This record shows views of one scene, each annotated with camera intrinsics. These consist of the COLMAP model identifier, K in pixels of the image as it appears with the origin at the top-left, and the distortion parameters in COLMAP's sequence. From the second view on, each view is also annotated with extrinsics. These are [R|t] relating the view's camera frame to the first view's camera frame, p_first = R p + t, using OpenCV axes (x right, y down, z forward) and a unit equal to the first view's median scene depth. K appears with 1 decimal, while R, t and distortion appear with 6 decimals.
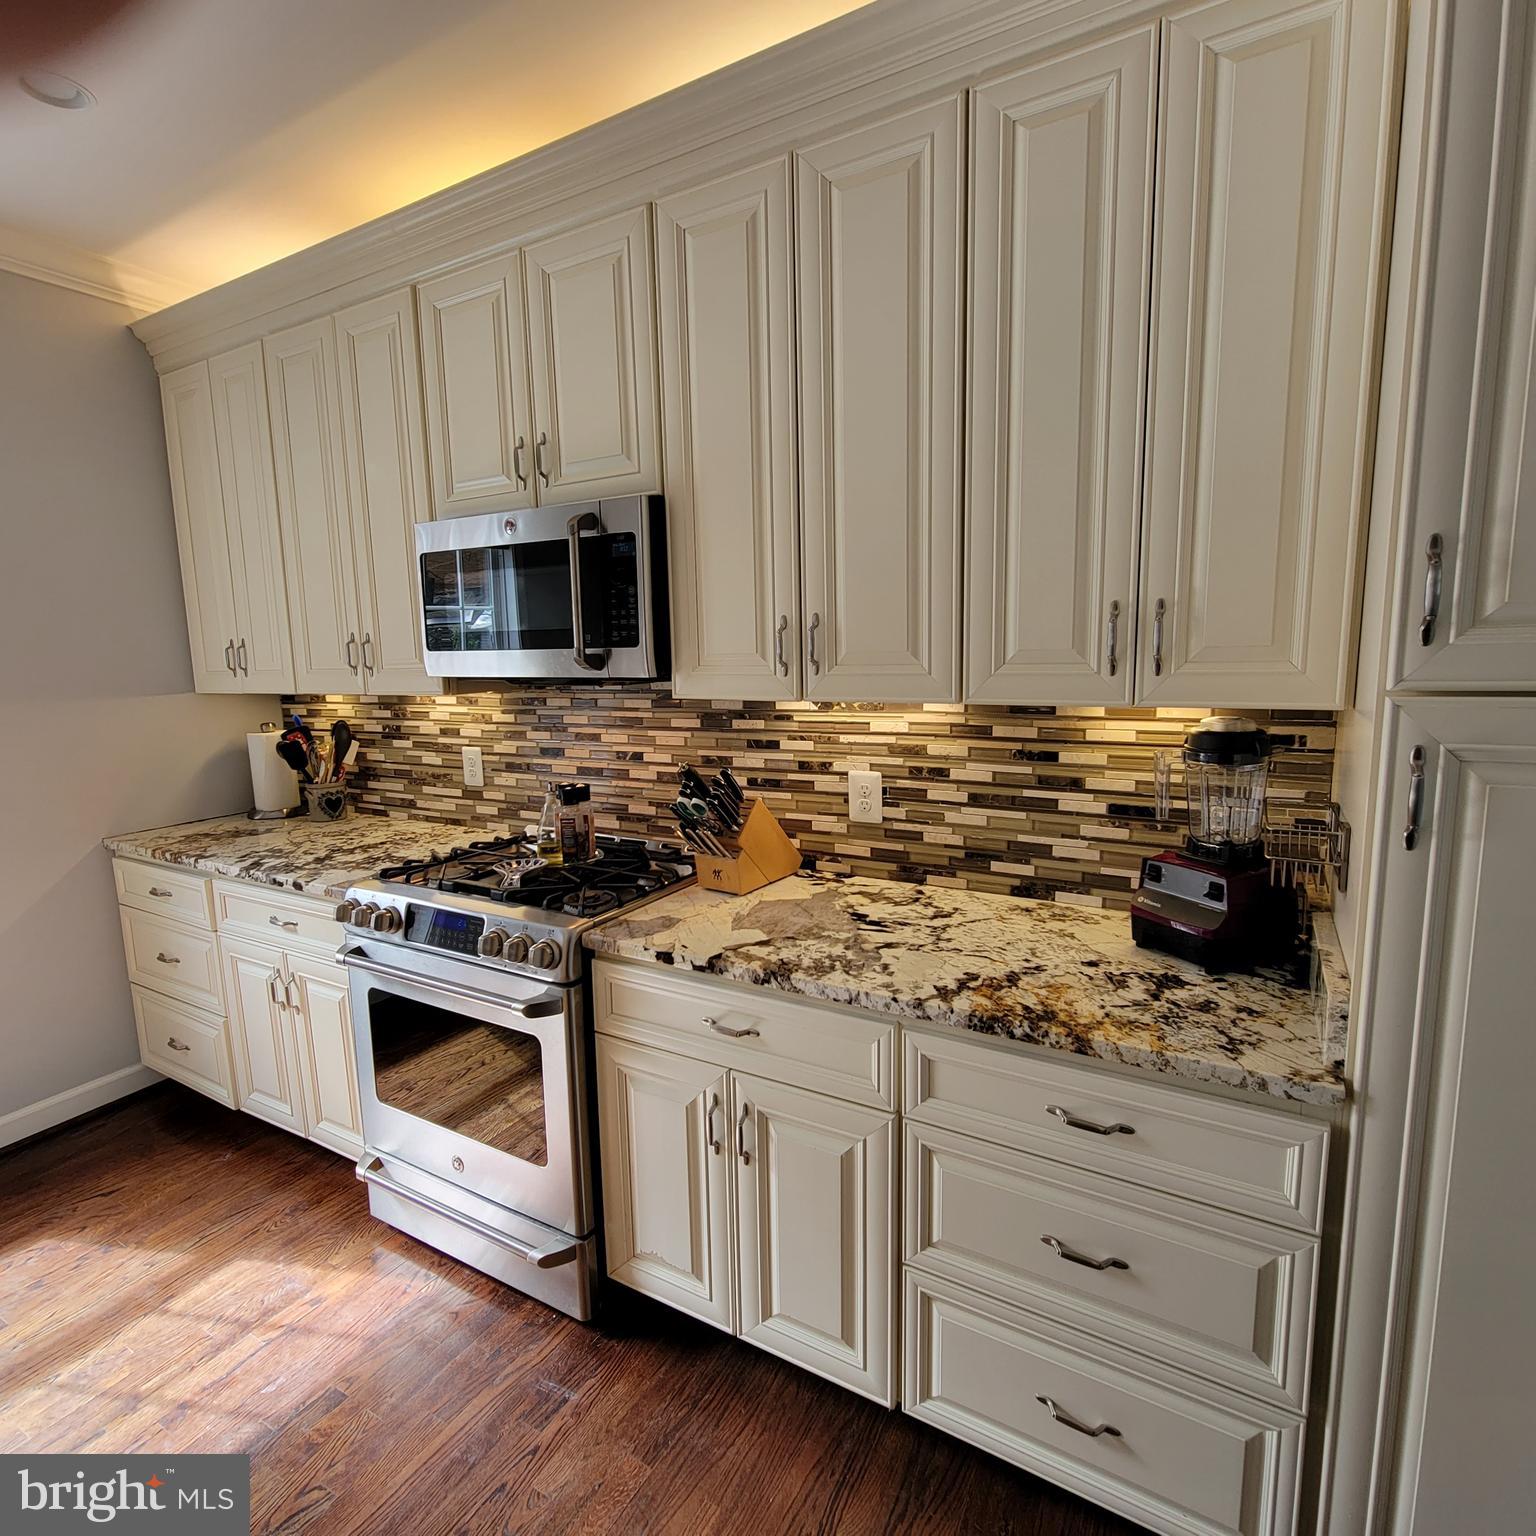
lens RADIAL K [[834.7, 0, 767.4], [0, 834.7, 761.7], [0, 0, 1]] dist [-0.005737, 0.000427]
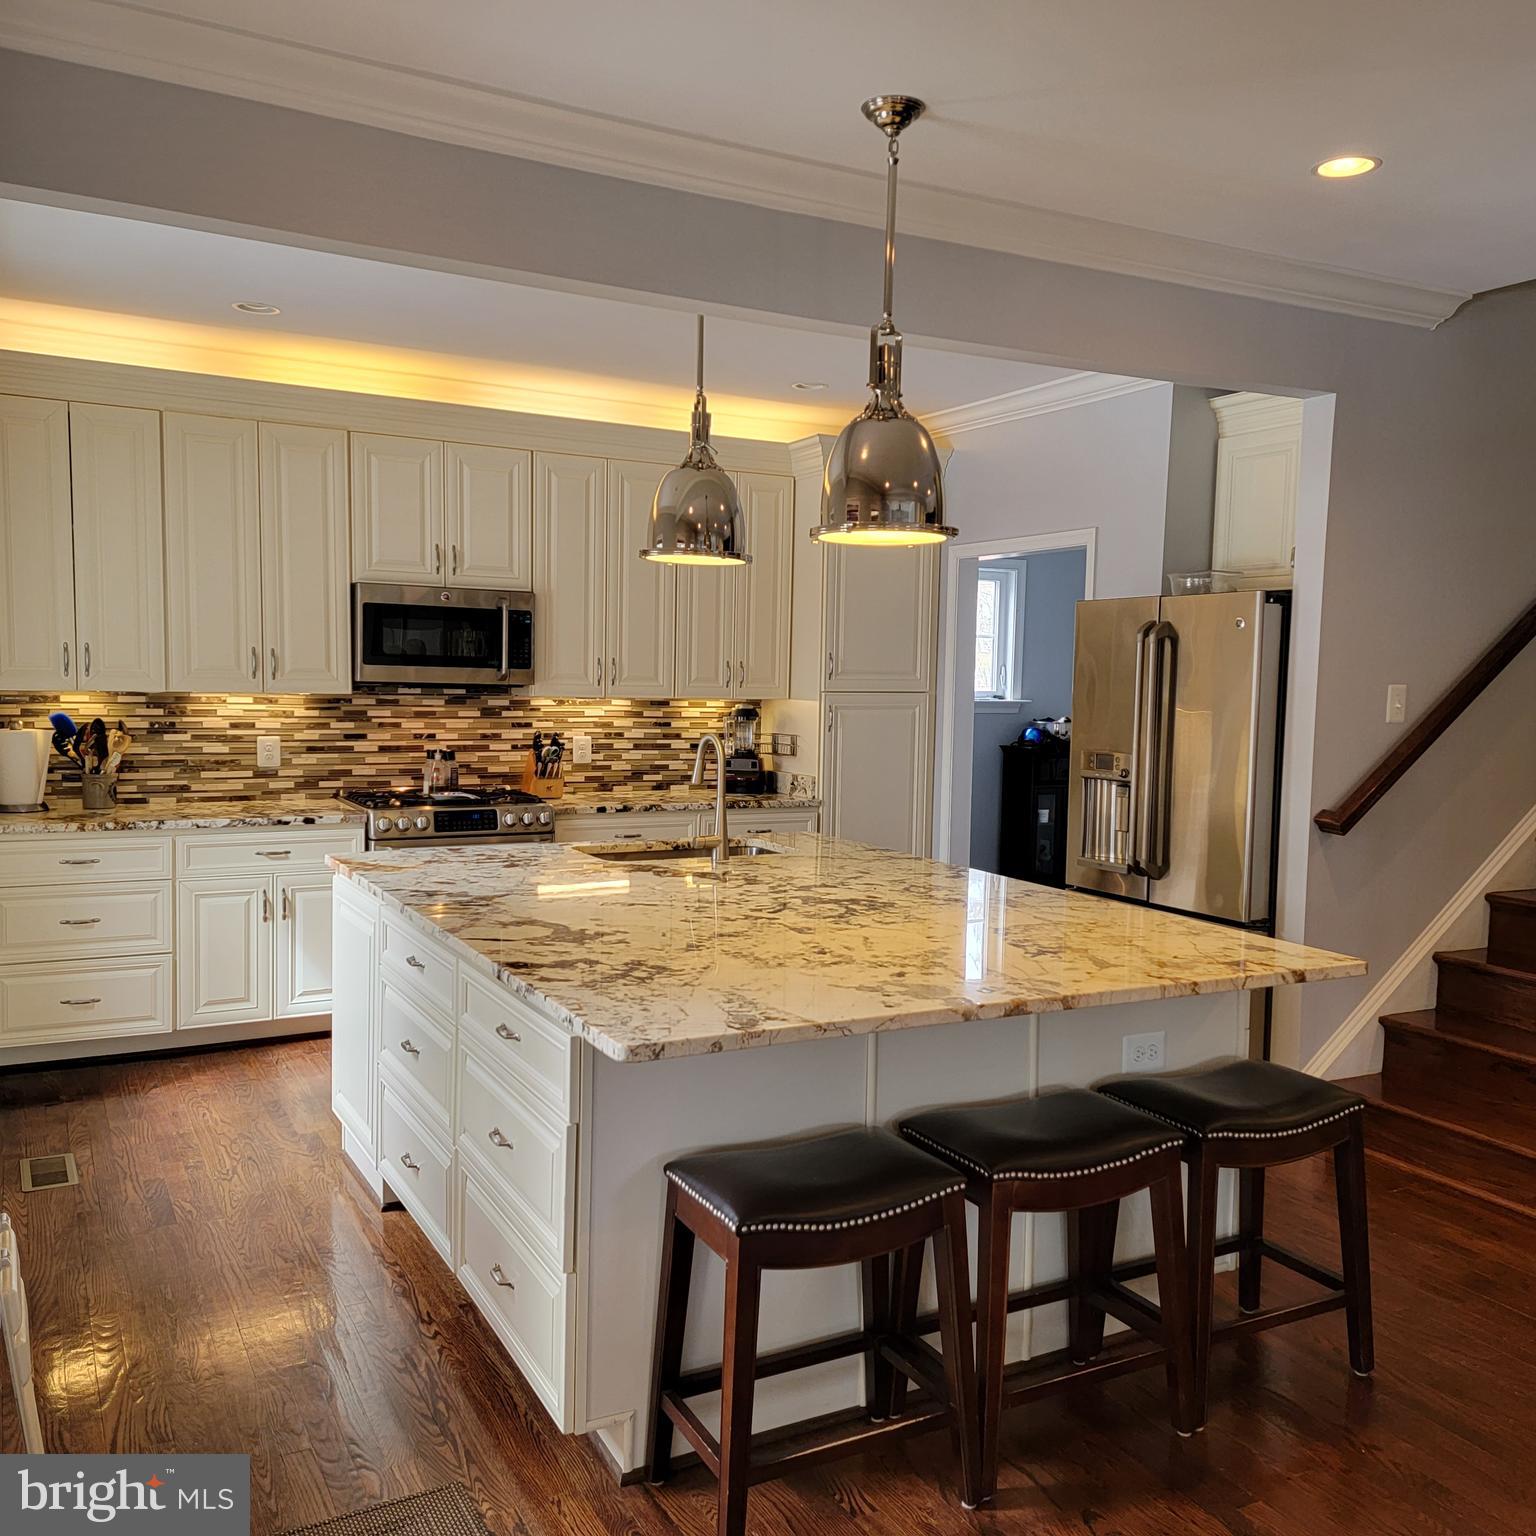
lens RADIAL K [[1413.4, 0, 809.2], [0, 1413.4, 797.3], [0, 0, 1]] dist [0.086933, -0.001946]
pose [[0.513038, -0.044949, 0.857188, -2.378478], [0.085290, 0.996355, 0.001199, 0.188606], [-0.854118, 0.072494, 0.515002, -1.105255]]
